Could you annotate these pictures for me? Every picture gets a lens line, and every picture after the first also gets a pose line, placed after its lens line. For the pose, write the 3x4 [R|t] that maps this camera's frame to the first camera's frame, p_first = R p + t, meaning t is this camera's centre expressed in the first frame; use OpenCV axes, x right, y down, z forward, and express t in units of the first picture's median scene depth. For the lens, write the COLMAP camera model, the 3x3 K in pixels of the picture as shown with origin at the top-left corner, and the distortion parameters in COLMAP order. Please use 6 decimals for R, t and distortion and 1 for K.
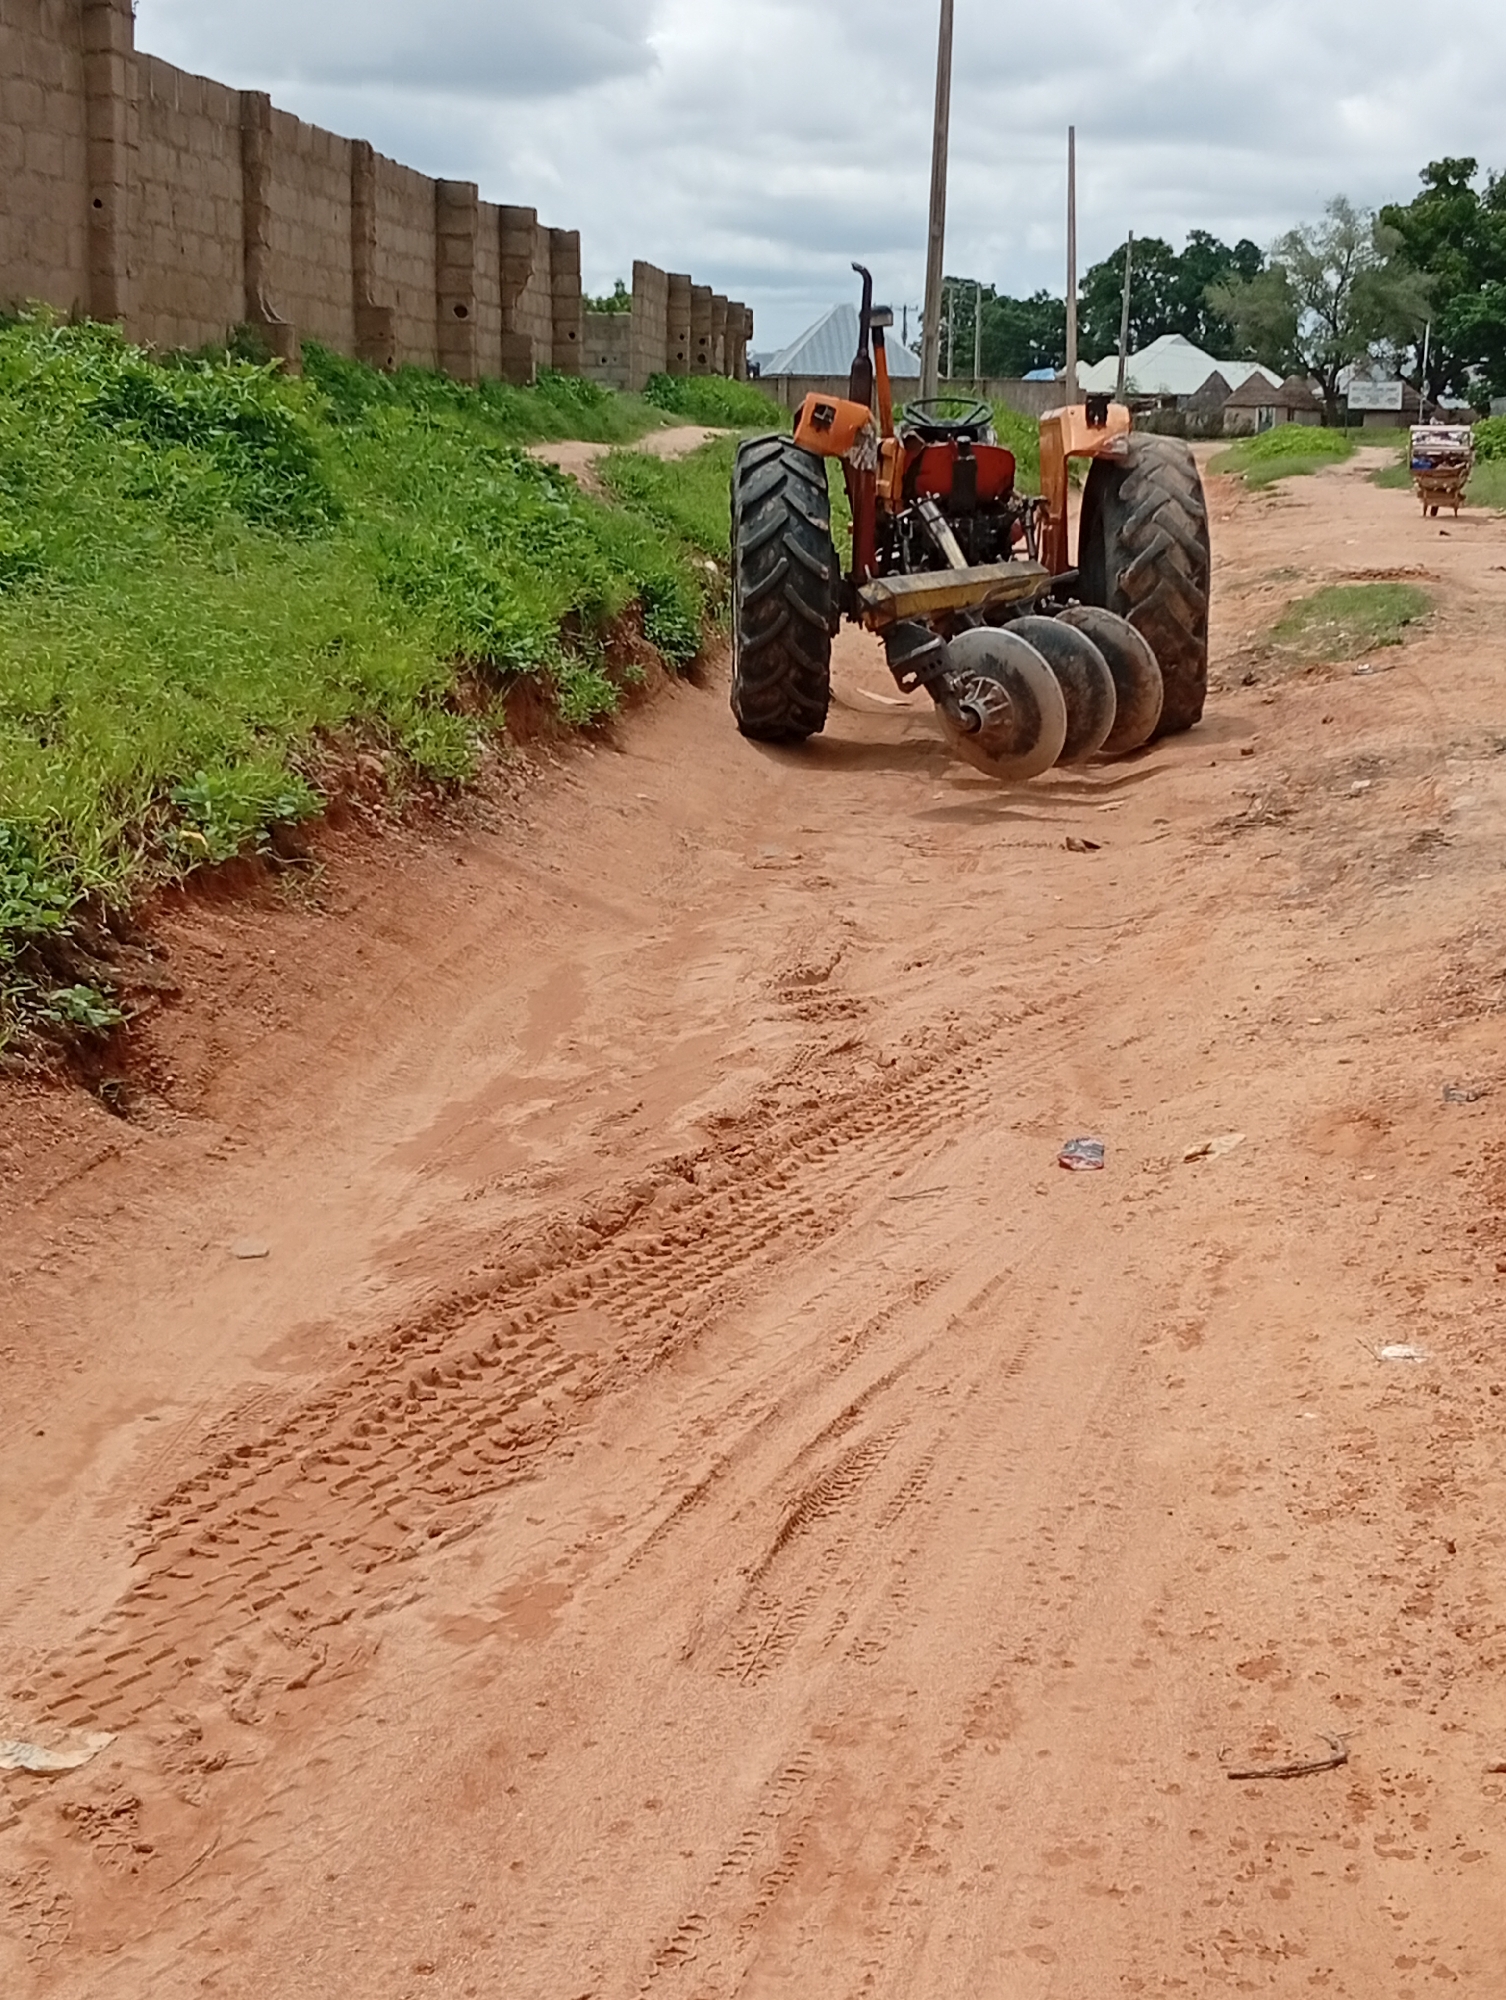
lens RADIAL K [[3119.4, 0, 753.0], [0, 3119.4, 1000.0], [0, 0, 1]] dist [0.112964, 0.004028]
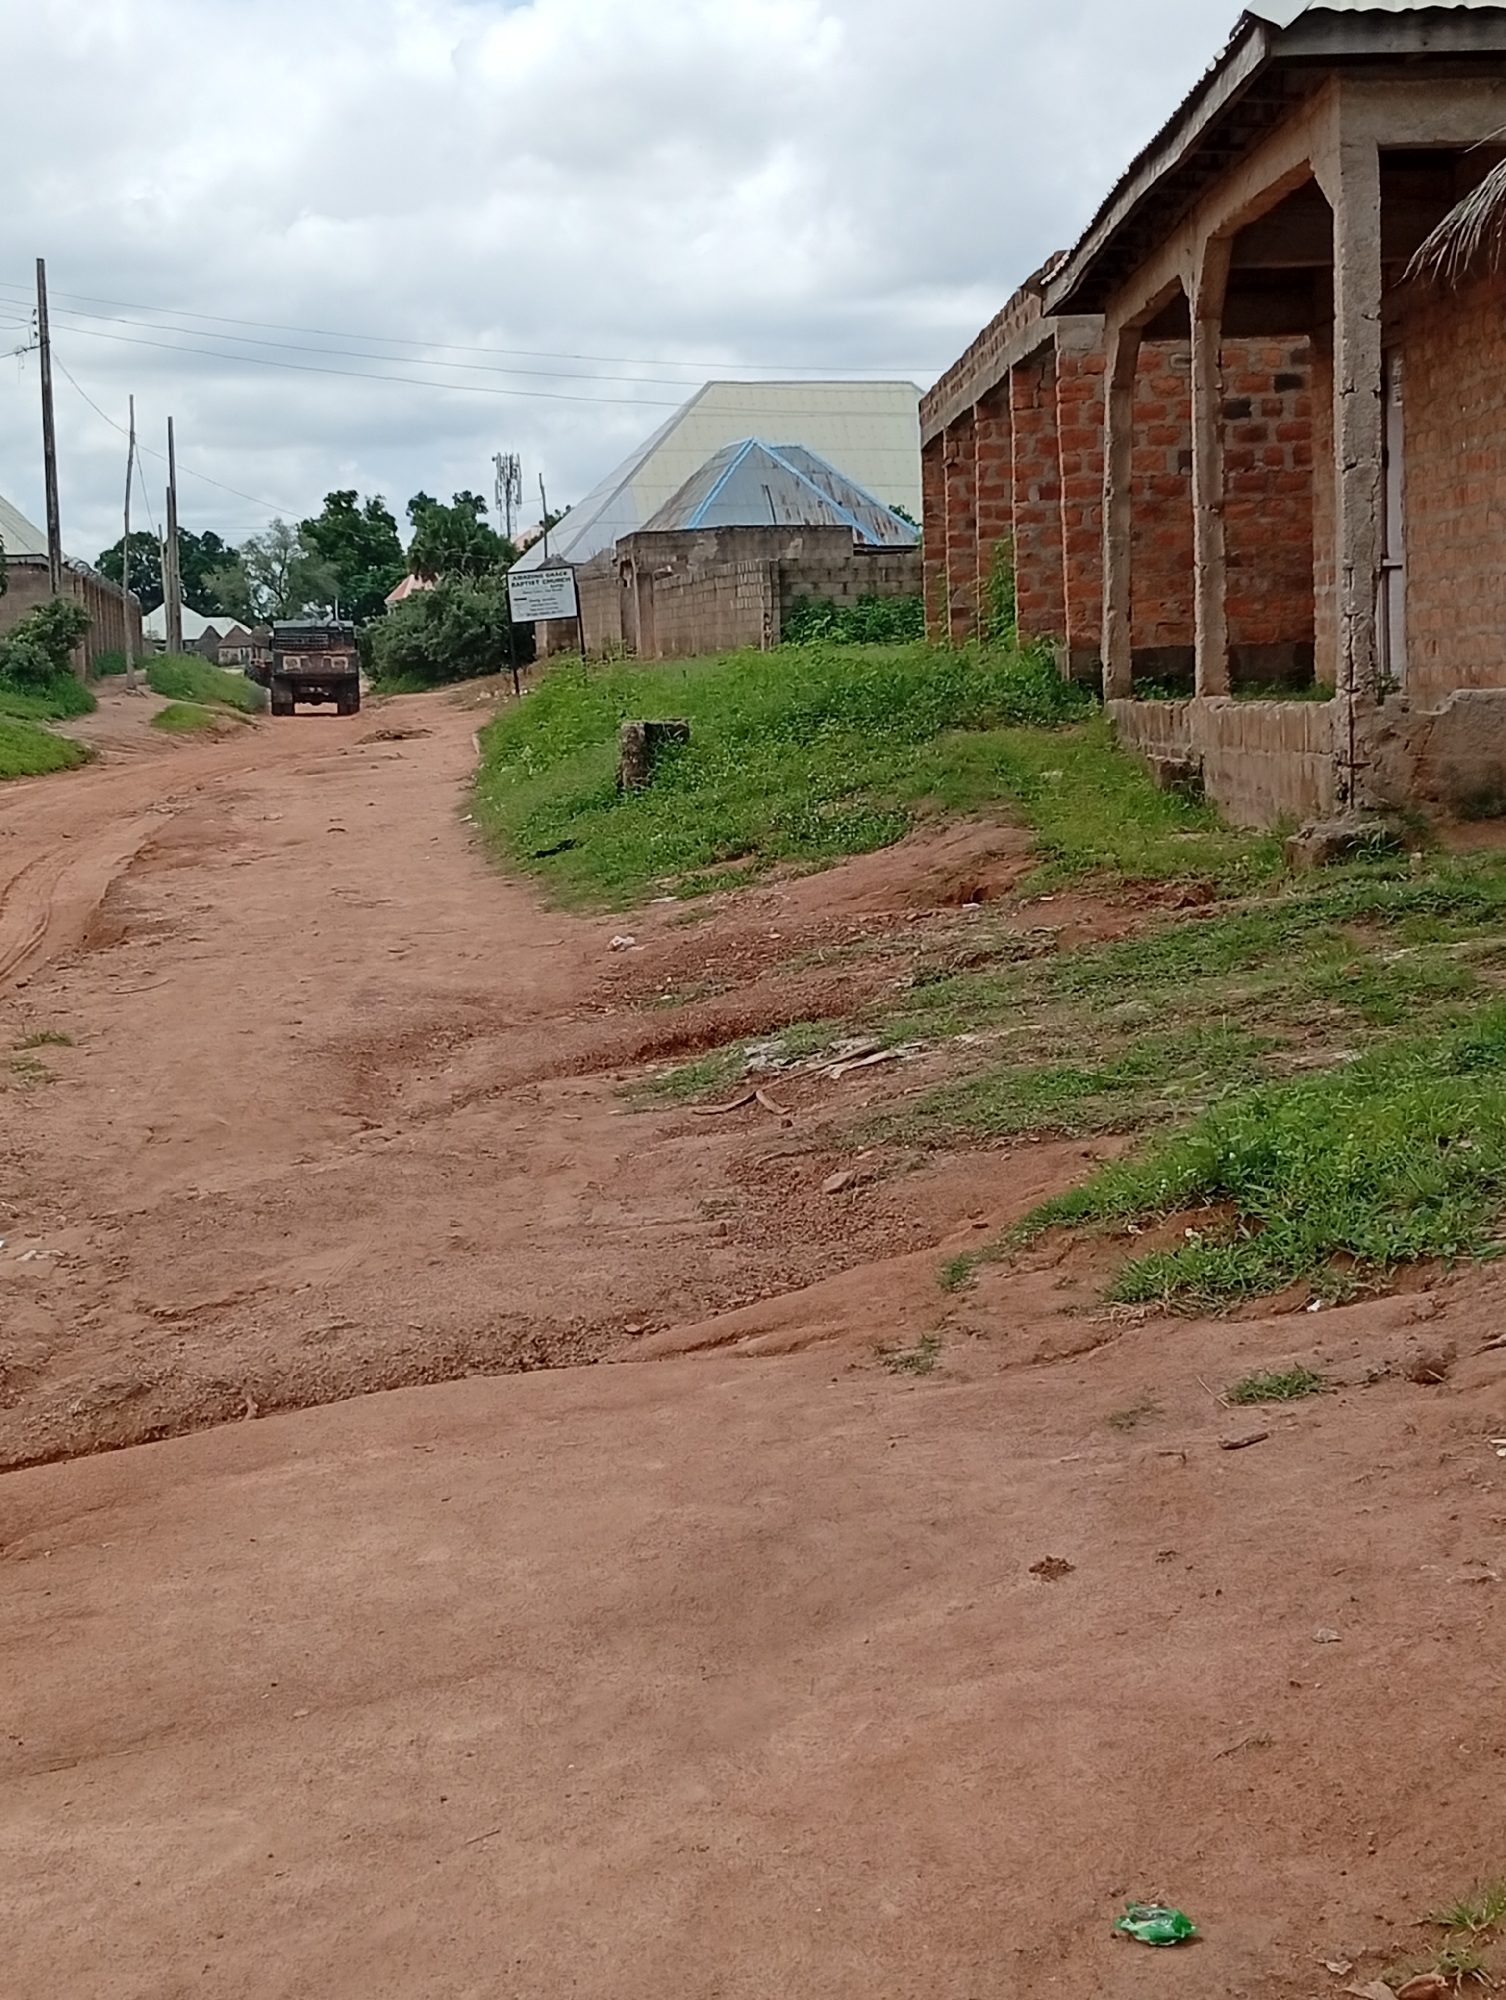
lens RADIAL K [[3119.4, 0, 753.0], [0, 3119.4, 1000.0], [0, 0, 1]] dist [0.112964, 0.004028]
pose [[0.943694, -0.070333, 0.323257, -0.114964], [0.093237, 0.994073, -0.055905, 0.099150], [-0.317409, 0.082897, 0.944658, -0.550172]]
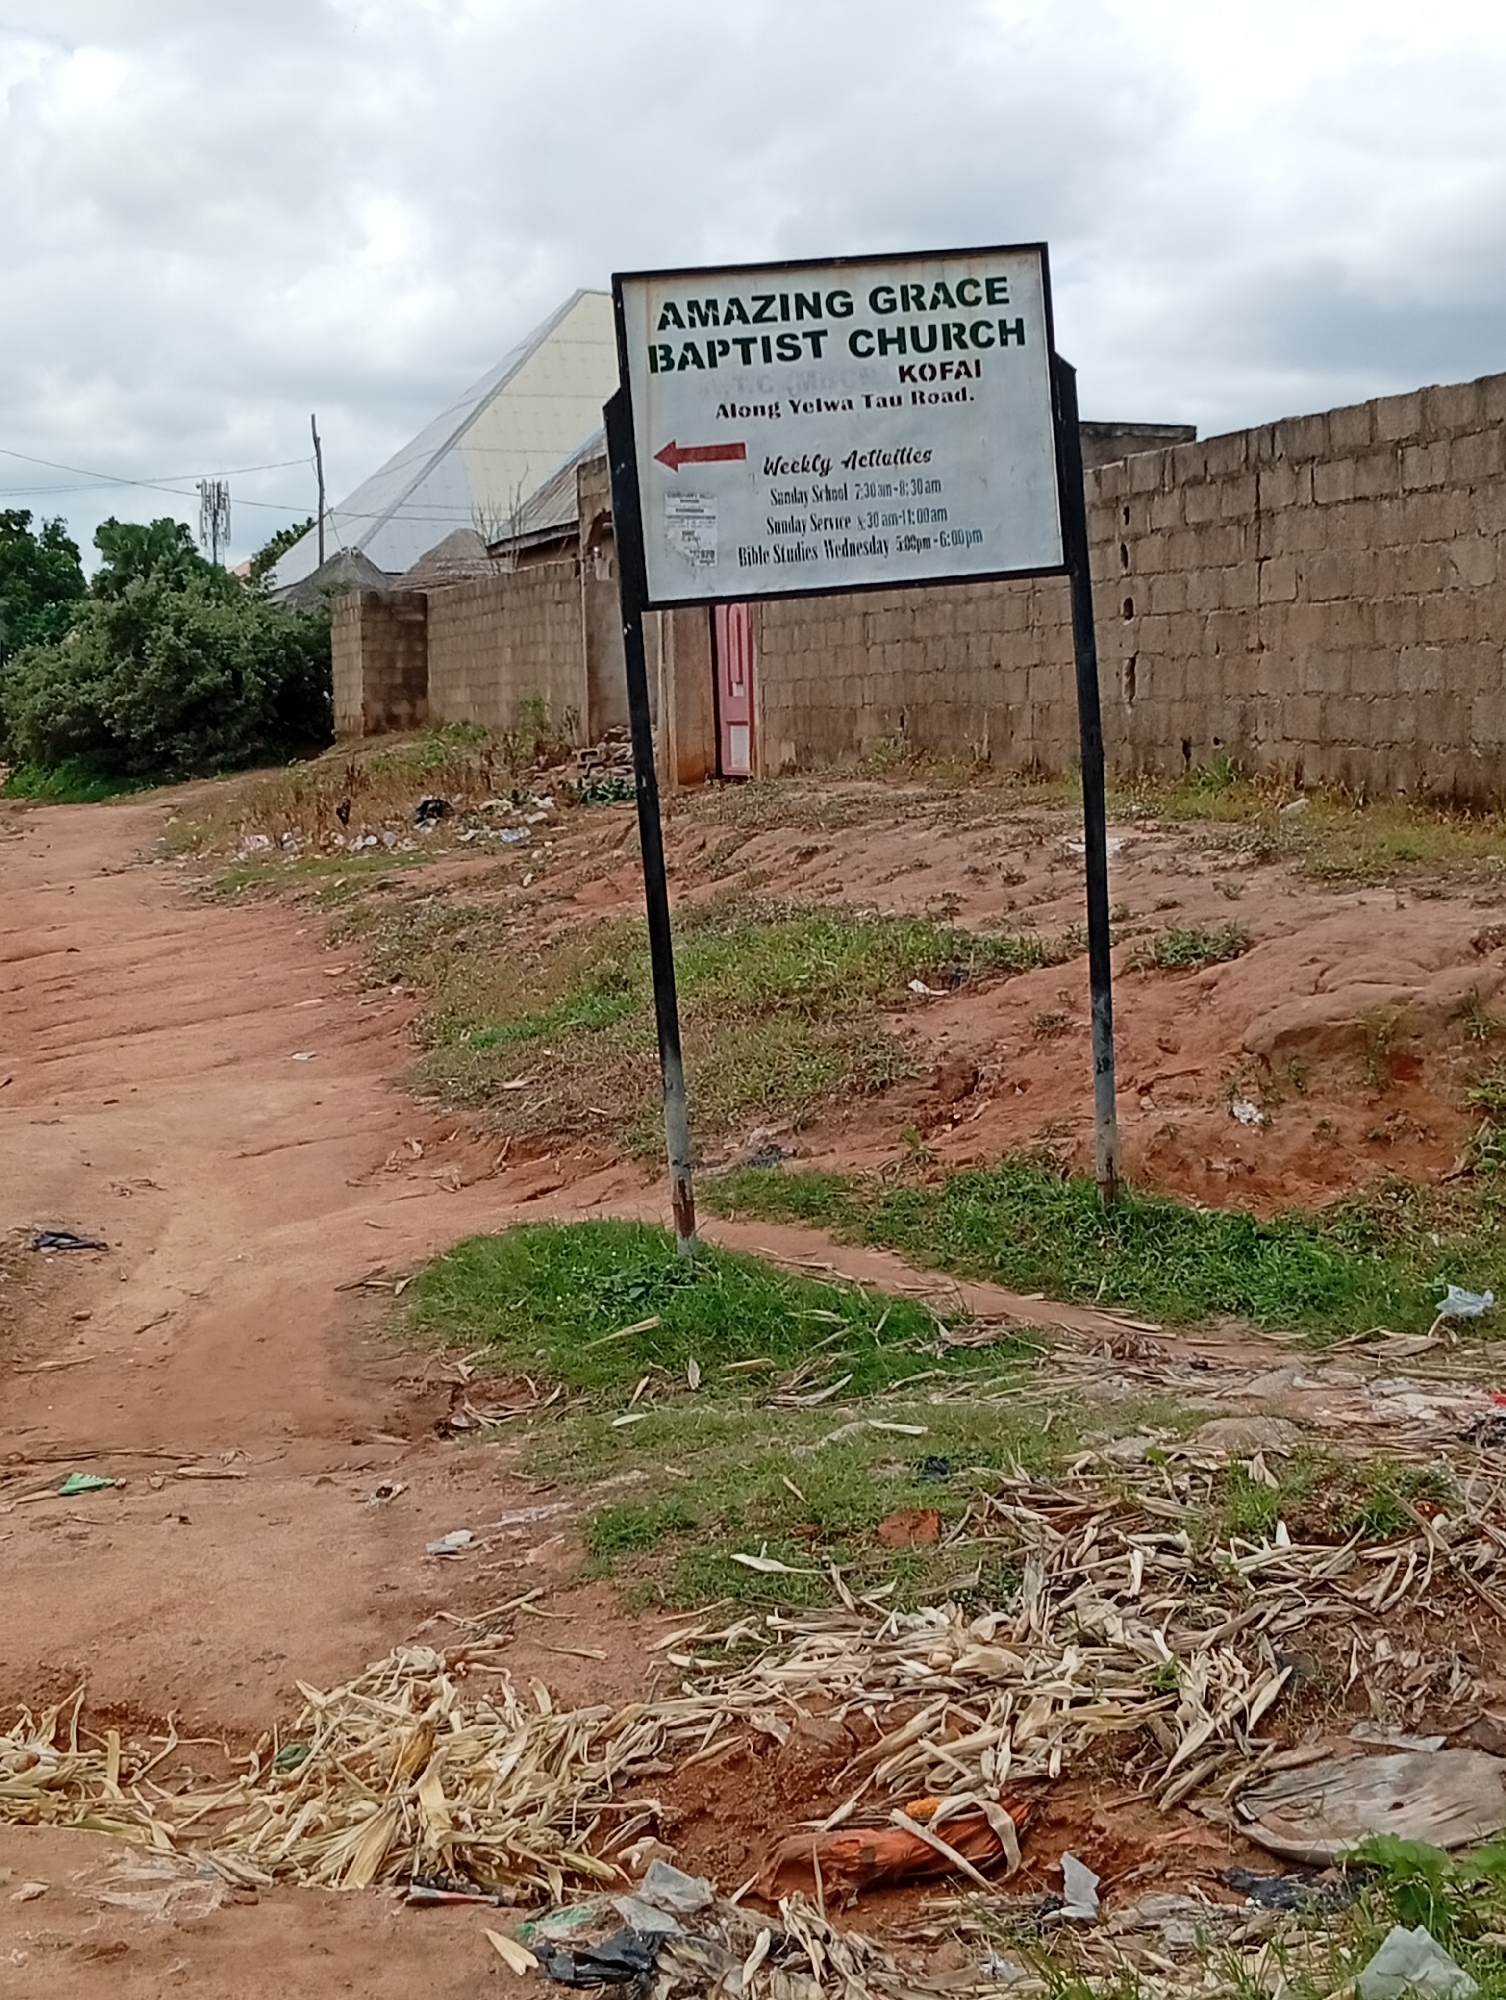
lens RADIAL K [[3119.4, 0, 753.0], [0, 3119.4, 1000.0], [0, 0, 1]] dist [0.112964, 0.004028]
pose [[0.908417, -0.053031, 0.414687, -0.052787], [0.088699, 0.993788, -0.067216, 0.051389], [-0.408547, 0.097843, 0.907478, -0.294520]]
